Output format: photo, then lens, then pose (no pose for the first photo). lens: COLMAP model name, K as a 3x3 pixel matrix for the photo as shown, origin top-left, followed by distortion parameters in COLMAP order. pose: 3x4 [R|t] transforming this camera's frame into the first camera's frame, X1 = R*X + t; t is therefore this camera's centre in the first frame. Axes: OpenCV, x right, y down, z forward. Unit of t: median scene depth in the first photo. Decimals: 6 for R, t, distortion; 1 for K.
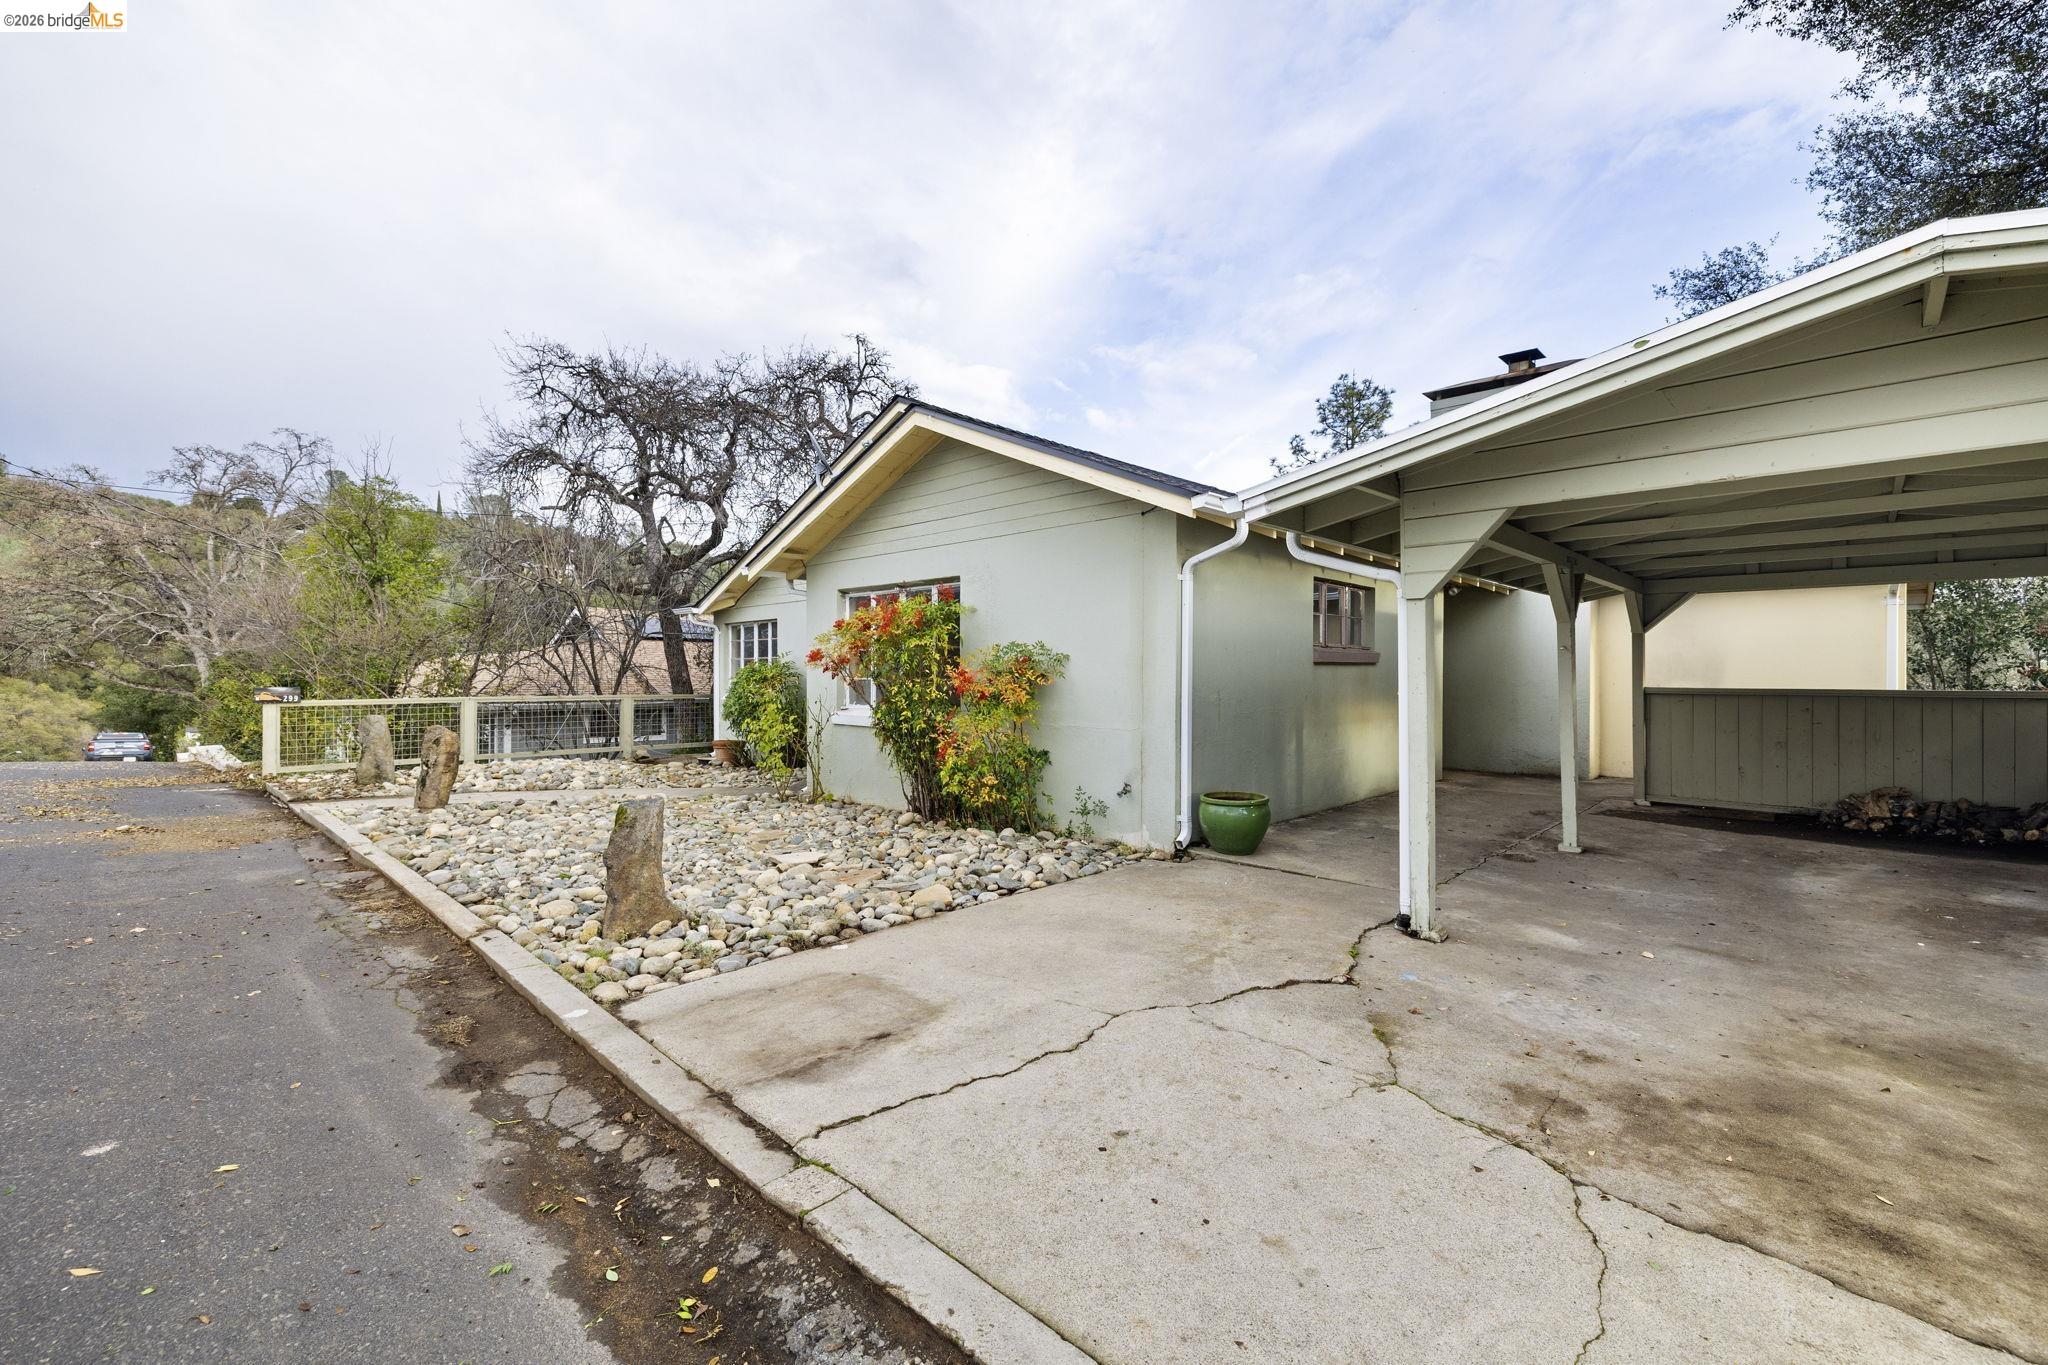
lens RADIAL K [[864.5, 0, 1019.9], [0, 864.5, 674.3], [0, 0, 1]] dist [0.002180, 0.000355]
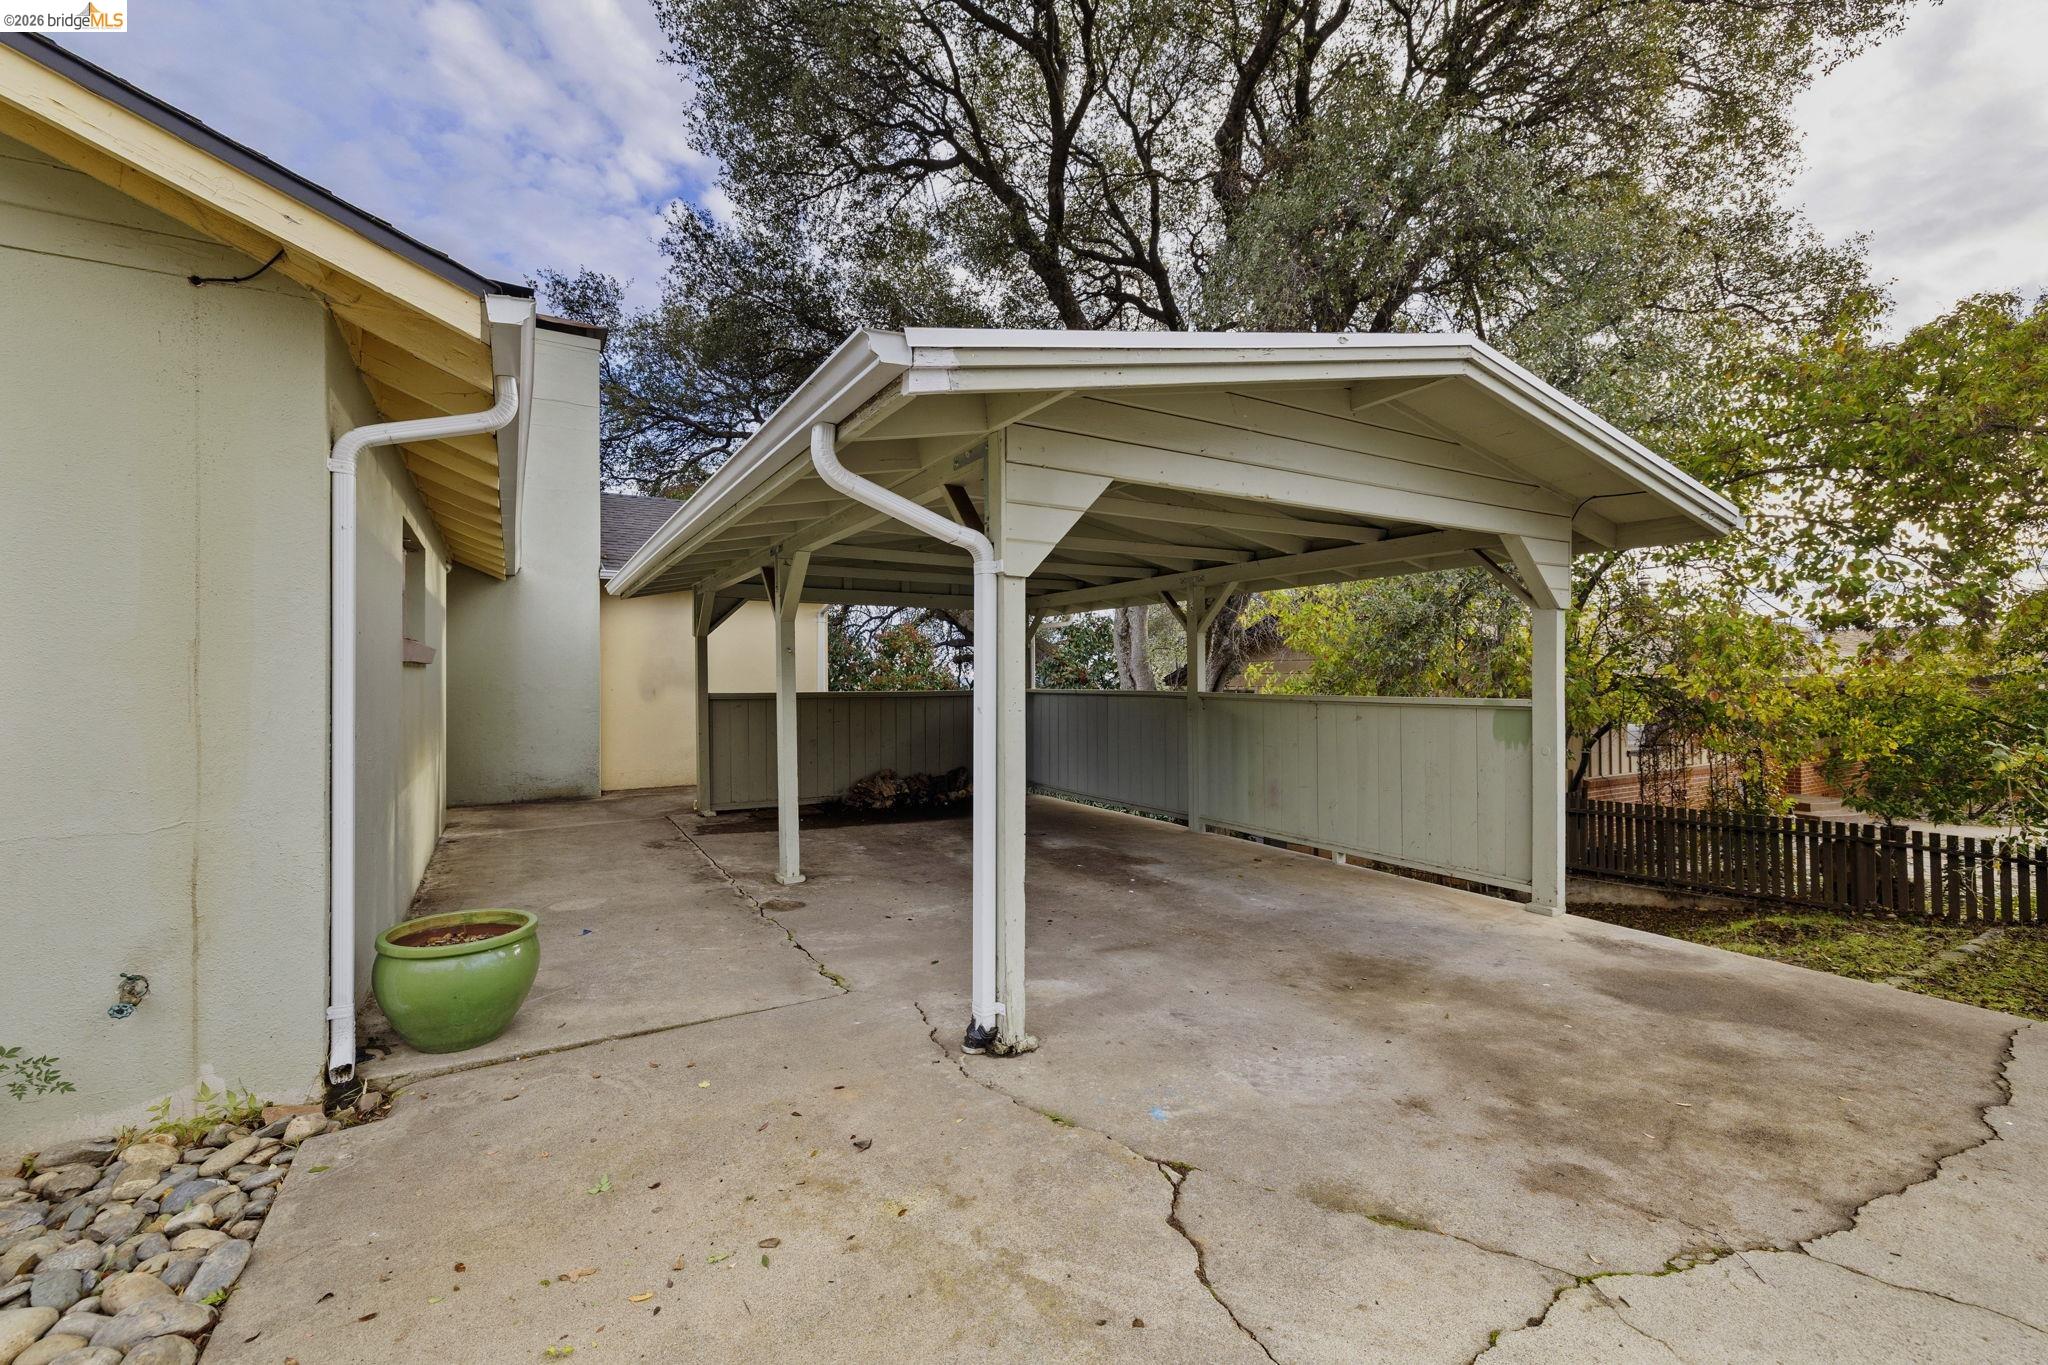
lens RADIAL K [[864.5, 0, 1019.9], [0, 864.5, 674.3], [0, 0, 1]] dist [0.002180, 0.000355]
pose [[0.249106, 0.001450, 0.968475, -0.281192], [0.001939, 0.999996, -0.001996, -0.006954], [-0.968474, 0.002376, 0.249102, 1.015312]]
